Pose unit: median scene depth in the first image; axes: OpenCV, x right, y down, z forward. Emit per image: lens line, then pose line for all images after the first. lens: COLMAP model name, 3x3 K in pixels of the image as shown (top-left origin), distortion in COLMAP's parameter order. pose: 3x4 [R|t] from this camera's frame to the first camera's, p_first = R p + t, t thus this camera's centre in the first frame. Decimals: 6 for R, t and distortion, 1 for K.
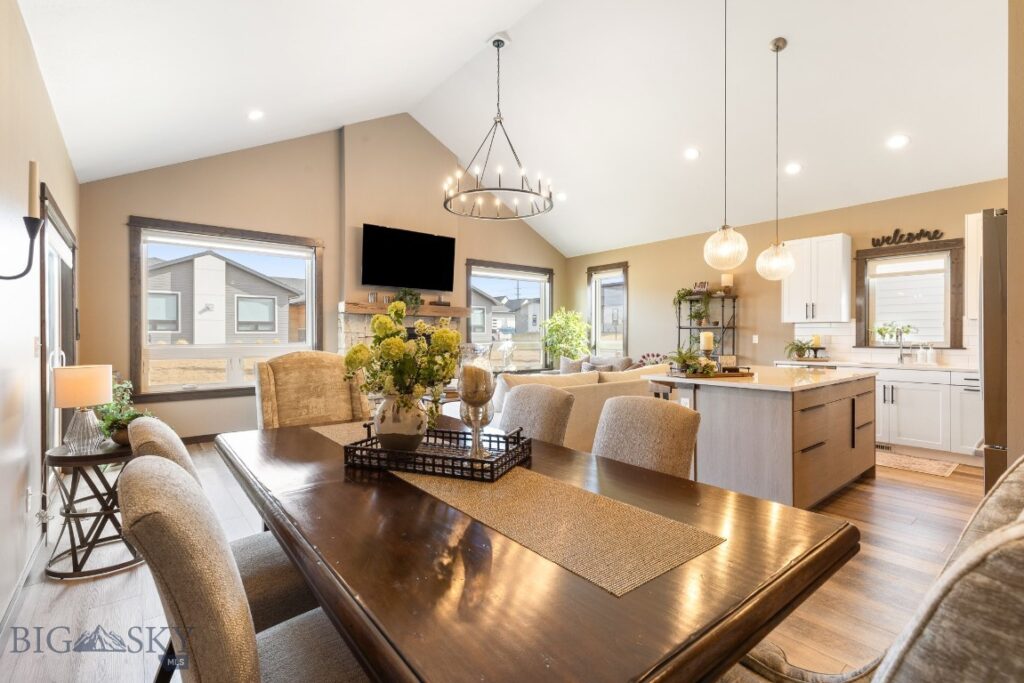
lens RADIAL K [[462.1, 0, 512.2], [0, 462.1, 336.2], [0, 0, 1]] dist [0.003093, 0.000162]
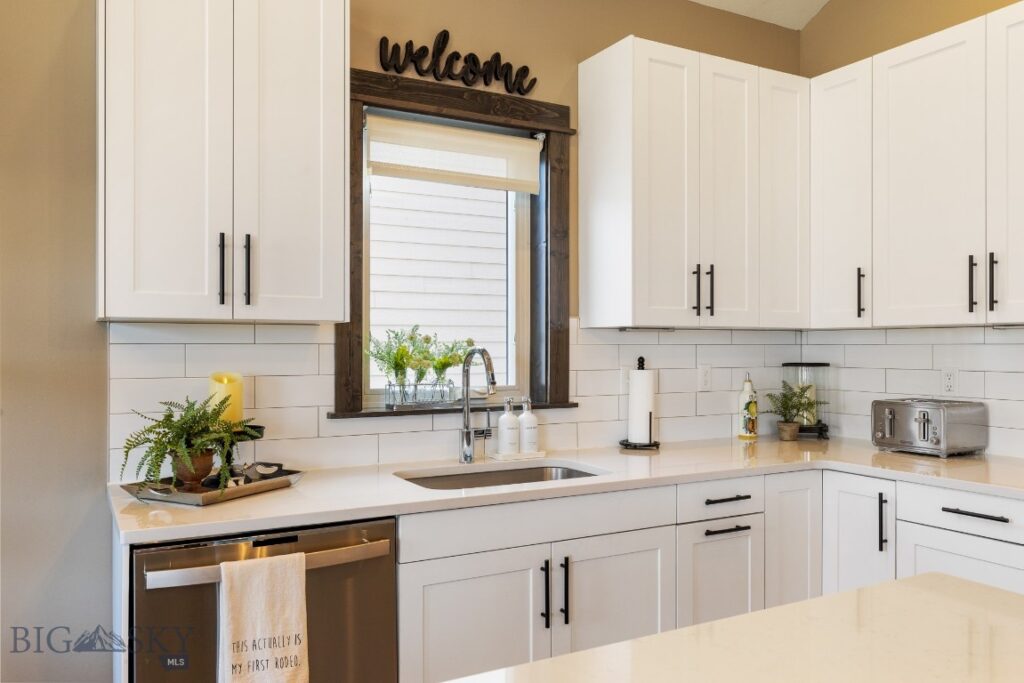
lens RADIAL K [[784.4, 0, 512.7], [0, 784.4, 346.4], [0, 0, 1]] dist [0.003763, -0.000714]
pose [[0.170716, -0.000294, 0.985320, 0.293446], [0.002866, 0.999996, -0.000198, -0.017010], [-0.985316, 0.002858, 0.170716, 0.797337]]
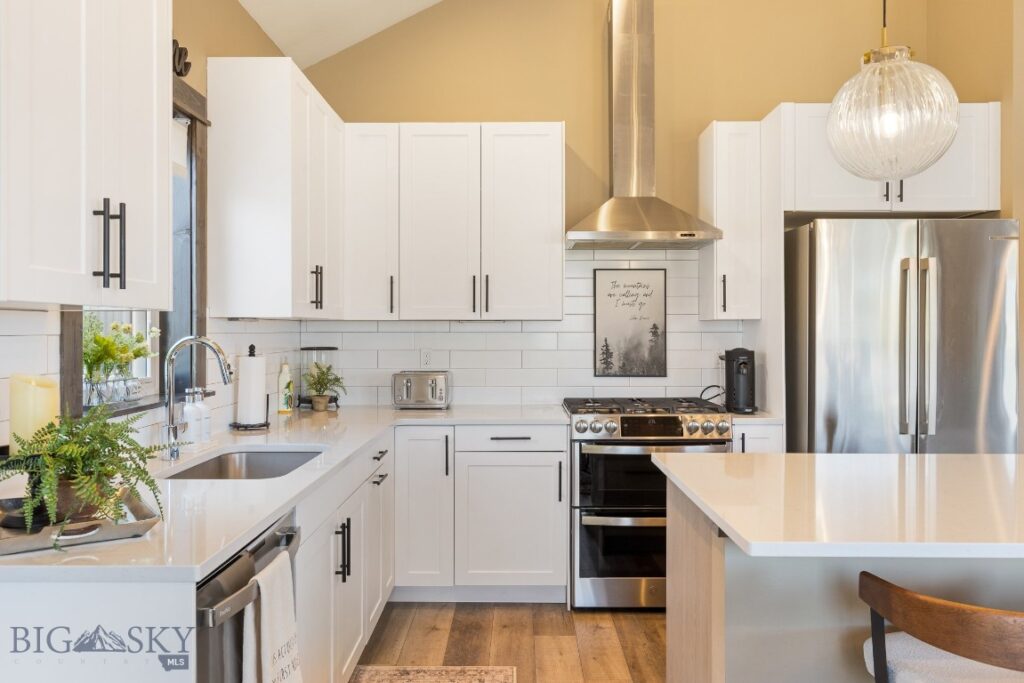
lens RADIAL K [[748.3, 0, 512.5], [0, 748.3, 331.7], [0, 0, 1]] dist [0.002098, 0.000322]
pose [[-0.770448, -0.001948, 0.637500, 0.334188], [0.001425, 0.999988, 0.004777, -0.021833], [-0.637501, 0.004589, -0.770436, 1.113924]]
